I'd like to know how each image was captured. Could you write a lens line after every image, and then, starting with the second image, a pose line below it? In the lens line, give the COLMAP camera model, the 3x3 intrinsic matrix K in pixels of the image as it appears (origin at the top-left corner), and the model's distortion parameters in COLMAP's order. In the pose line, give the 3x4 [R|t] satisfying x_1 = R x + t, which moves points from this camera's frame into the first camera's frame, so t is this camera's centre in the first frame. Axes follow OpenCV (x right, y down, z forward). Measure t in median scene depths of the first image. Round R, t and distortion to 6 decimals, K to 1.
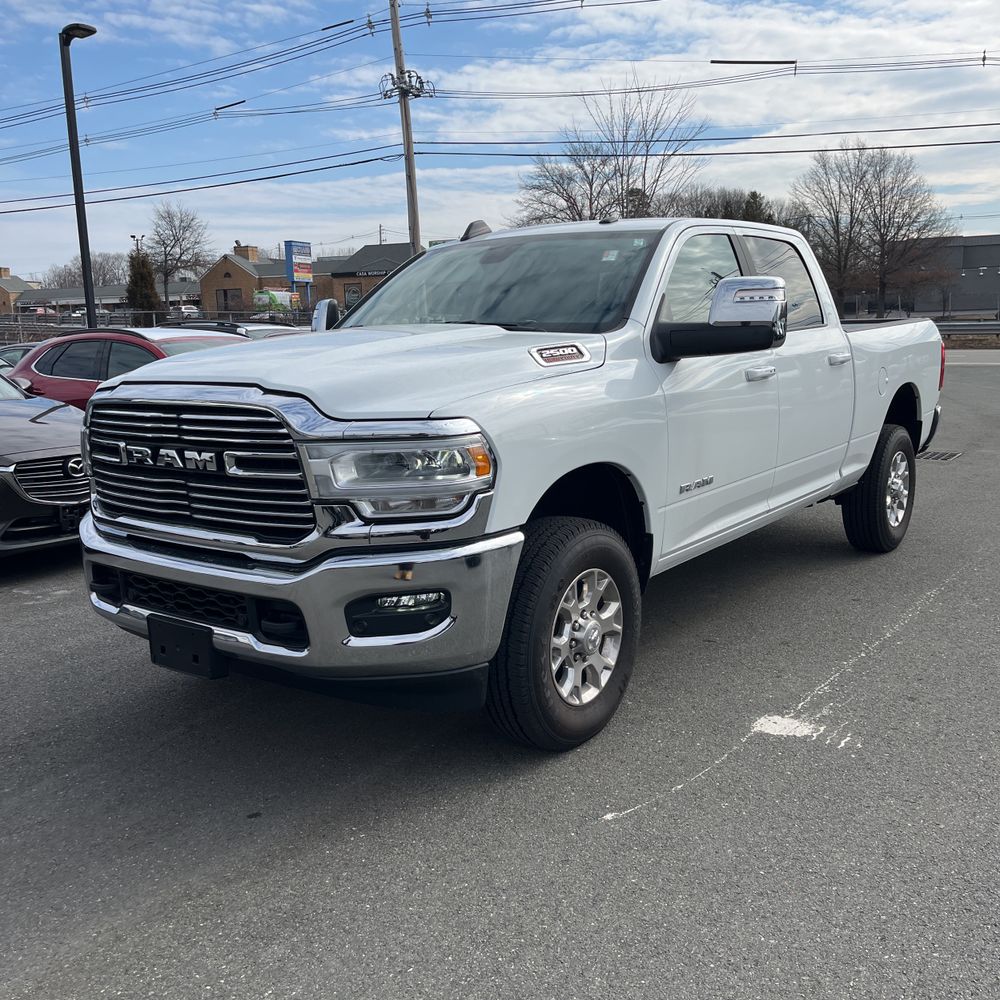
lens RADIAL K [[1009.8, 0, 505.9], [0, 1009.8, 515.2], [0, 0, 1]] dist [0.034394, 0.000000]
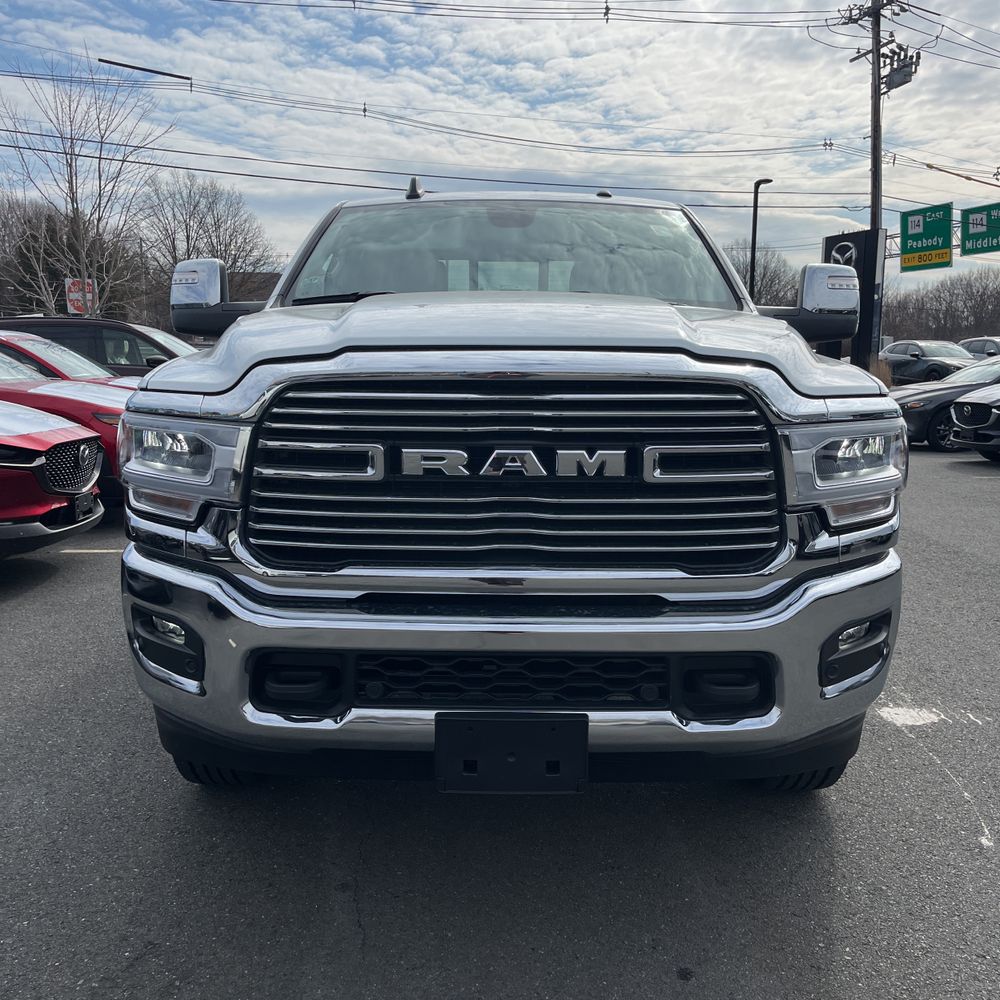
lens RADIAL K [[1009.8, 0, 498.2], [0, 1009.8, 506.9], [0, 0, 1]] dist [0.034394, 0.000000]
pose [[0.800816, -0.060540, 0.595842, -0.709863], [0.080841, 0.996700, -0.007382, -0.024140], [-0.593429, 0.054080, 0.803067, 0.482232]]
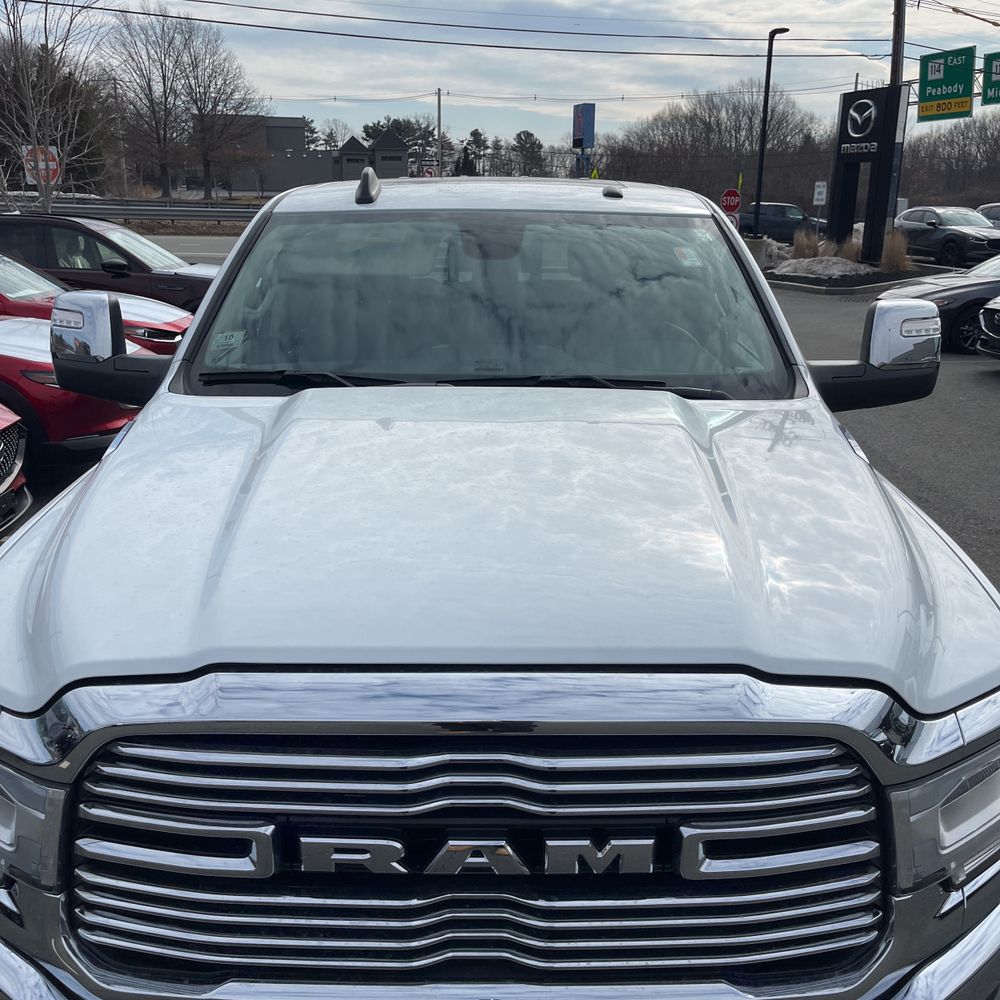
lens RADIAL K [[1009.8, 0, 514.1], [0, 1009.8, 489.1], [0, 0, 1]] dist [0.034394, 0.000000]
pose [[0.790434, -0.141457, 0.595990, -0.533878], [0.084223, 0.988827, 0.122996, -0.247630], [-0.606730, -0.047024, 0.793516, 0.658872]]
